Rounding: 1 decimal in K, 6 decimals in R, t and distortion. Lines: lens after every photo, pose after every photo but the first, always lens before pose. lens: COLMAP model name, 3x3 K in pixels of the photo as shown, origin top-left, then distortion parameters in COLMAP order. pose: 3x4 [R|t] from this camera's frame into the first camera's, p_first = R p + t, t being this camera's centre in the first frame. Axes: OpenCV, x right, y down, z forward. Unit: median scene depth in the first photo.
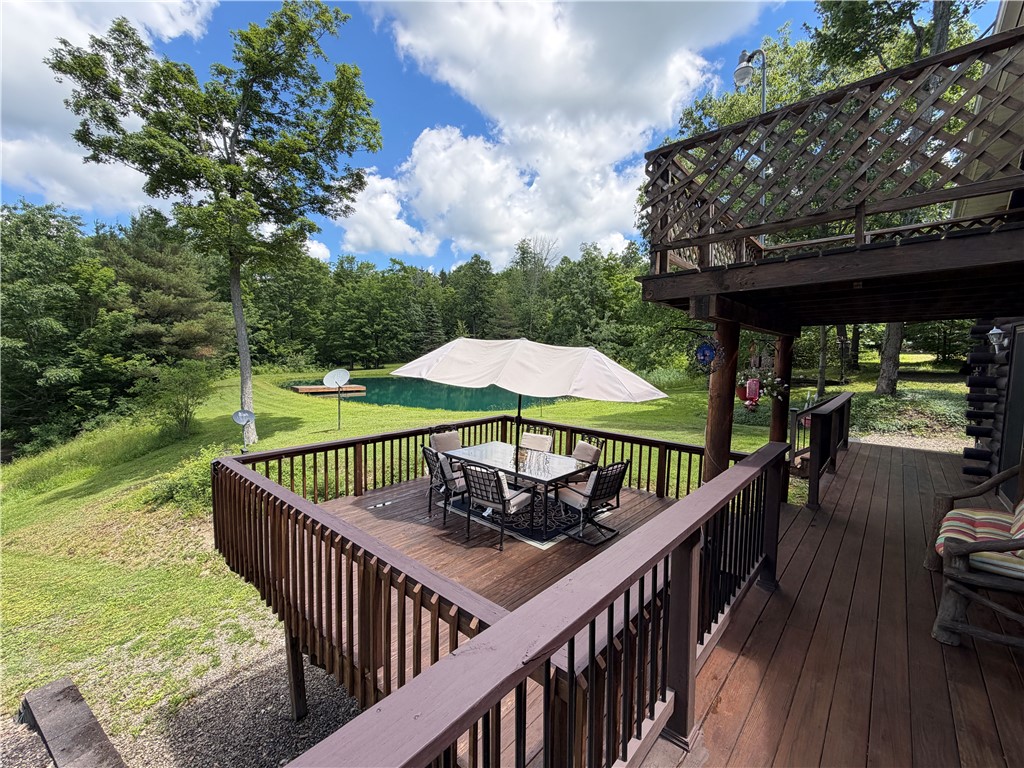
lens RADIAL K [[424.4, 0, 512.0], [0, 424.4, 384.0], [0, 0, 1]] dist [0.000596, 0.000000]
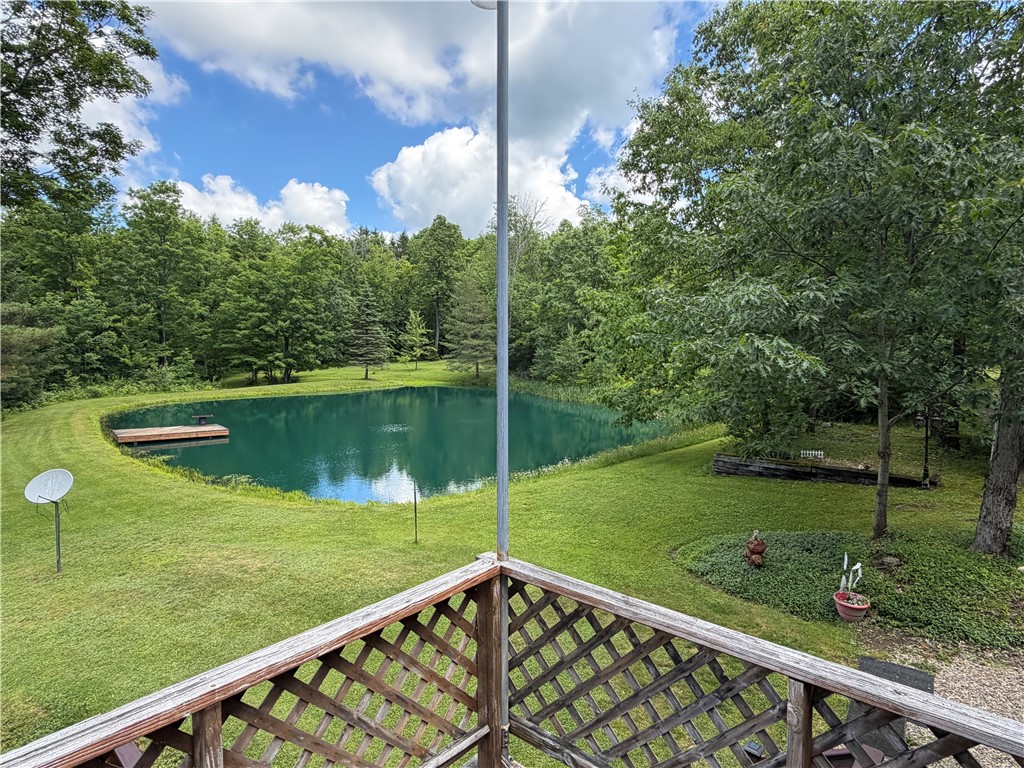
lens RADIAL K [[574.8, 0, 507.5], [0, 574.8, 384.1], [0, 0, 1]] dist [-0.002469, 0.002696]
pose [[0.999958, 0.009128, 0.000663, 0.119231], [-0.009129, 0.999956, 0.002001, -0.091977], [-0.000645, -0.002007, 0.999998, 0.120176]]
